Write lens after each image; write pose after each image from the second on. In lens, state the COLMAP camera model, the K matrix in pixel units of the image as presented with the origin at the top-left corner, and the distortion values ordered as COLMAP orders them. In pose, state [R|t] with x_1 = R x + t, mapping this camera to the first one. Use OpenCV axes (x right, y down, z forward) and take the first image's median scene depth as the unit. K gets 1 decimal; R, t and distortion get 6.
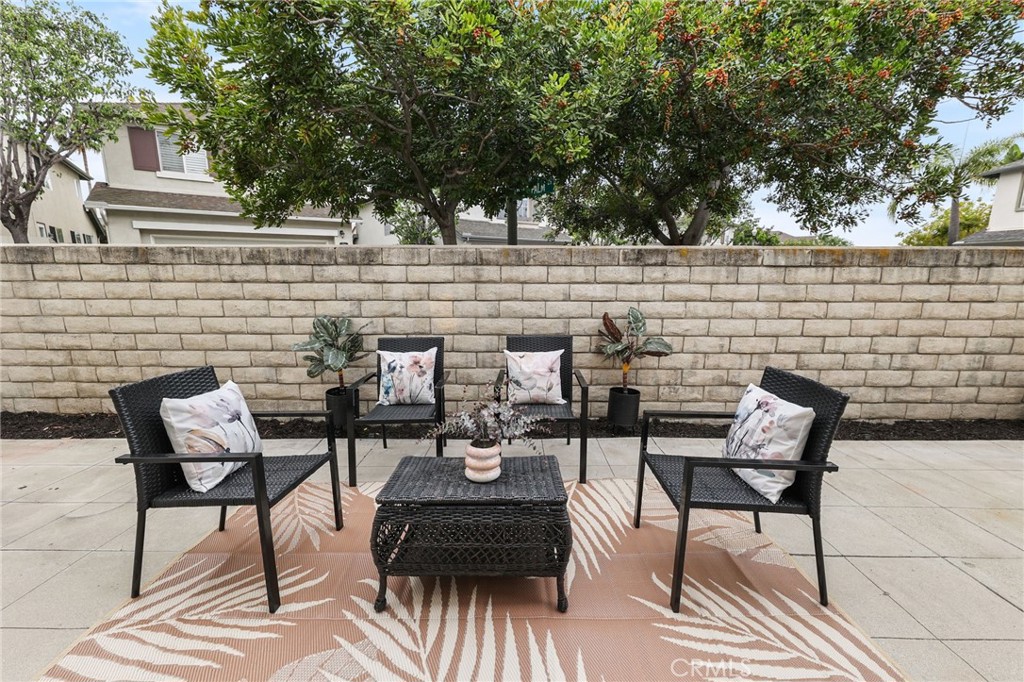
lens RADIAL K [[406.9, 0, 511.3], [0, 406.9, 338.3], [0, 0, 1]] dist [-0.000154, -0.000058]
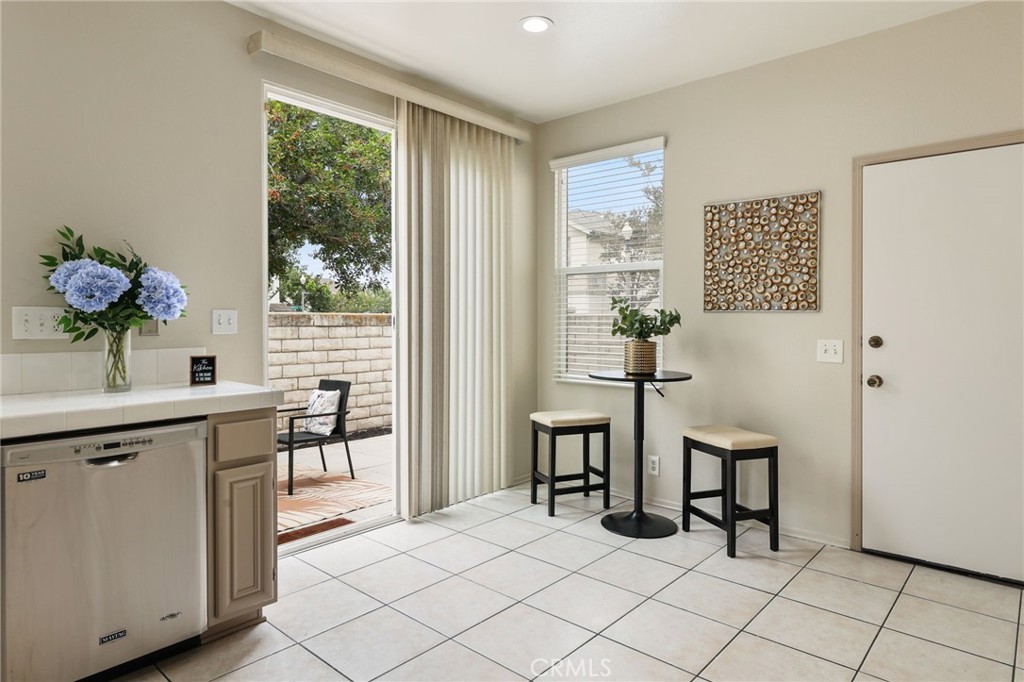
lens RADIAL K [[598.3, 0, 513.2], [0, 598.3, 323.5], [0, 0, 1]] dist [0.004679, 0.002698]
pose [[0.649194, -0.005954, 0.760599, -0.524508], [0.134324, 0.985150, -0.106938, 0.130945], [-0.748668, 0.171591, 0.640354, -0.866884]]
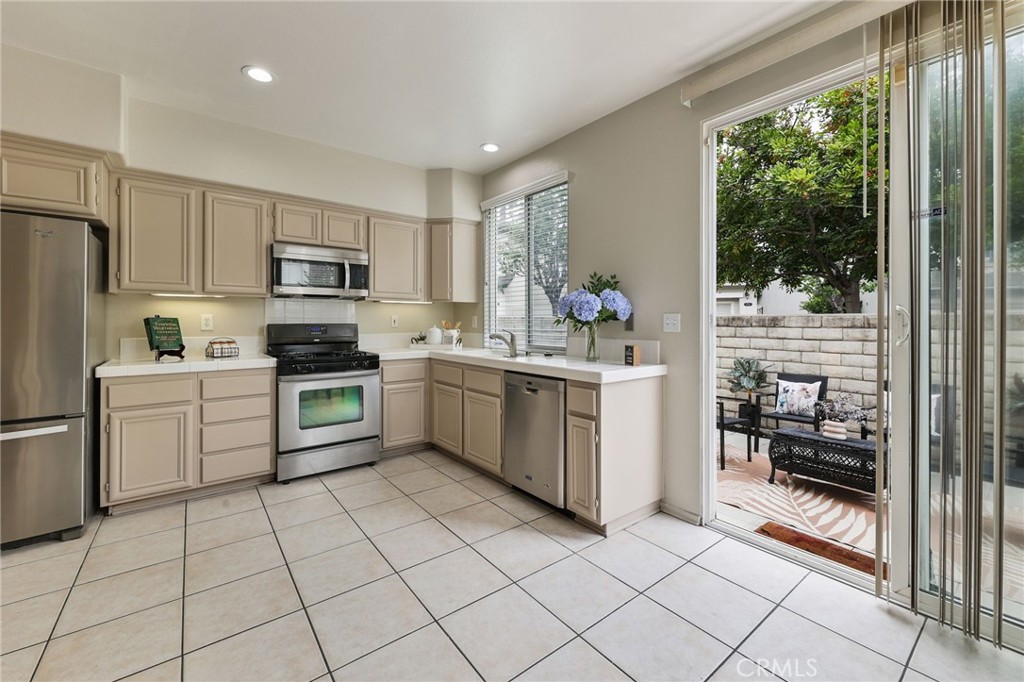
lens RADIAL K [[414.0, 0, 512.6], [0, 414.0, 319.5], [0, 0, 1]] dist [0.000162, -0.000001]
pose [[0.628830, -0.003283, -0.777536, 0.248390], [-0.137968, 0.983652, -0.115734, 0.109949], [0.765204, 0.180052, 0.618097, -0.737346]]
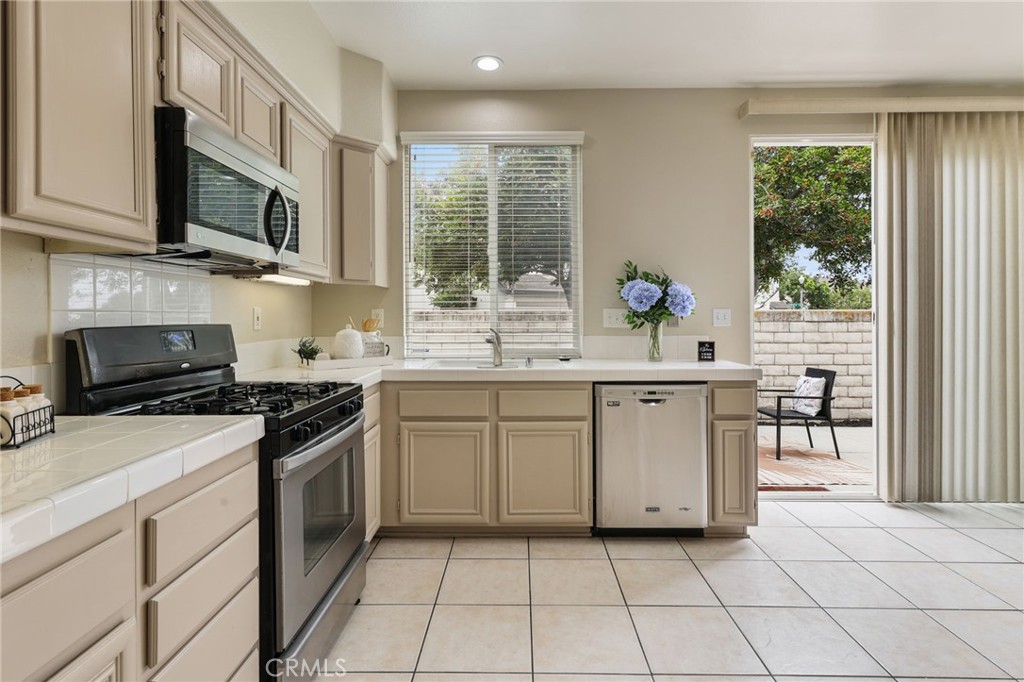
lens RADIAL K [[502.8, 0, 512.0], [0, 502.8, 316.3], [0, 0, 1]] dist [0.000889, 0.000340]
pose [[0.999993, -0.003301, 0.001899, -0.558122], [0.003584, 0.984406, -0.175873, 0.152440], [-0.001288, 0.175878, 0.984411, -0.988548]]
